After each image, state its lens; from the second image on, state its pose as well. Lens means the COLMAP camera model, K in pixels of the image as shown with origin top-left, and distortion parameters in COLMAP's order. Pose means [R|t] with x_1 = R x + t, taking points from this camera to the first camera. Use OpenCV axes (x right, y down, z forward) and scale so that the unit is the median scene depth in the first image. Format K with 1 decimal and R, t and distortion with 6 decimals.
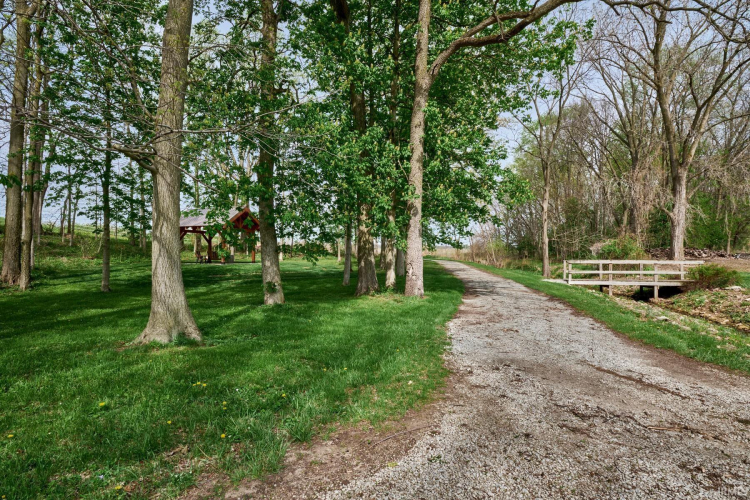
lens RADIAL K [[366.8, 0, 375.6], [0, 366.8, 249.8], [0, 0, 1]] dist [0.001080, 0.000246]
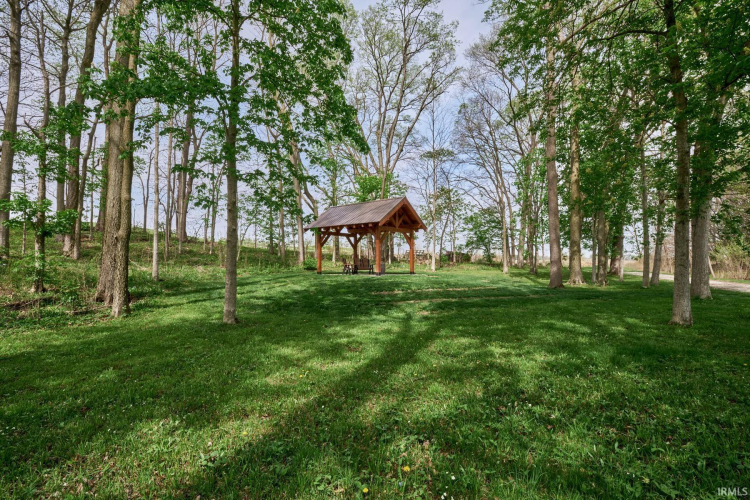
lens RADIAL K [[366.8, 0, 374.8], [0, 366.8, 253.1], [0, 0, 1]] dist [0.001080, 0.000246]
pose [[0.952788, -0.016938, -0.303164, -0.251945], [0.009858, 0.999642, -0.024867, 0.016864], [0.303477, 0.020704, 0.952614, 0.376555]]
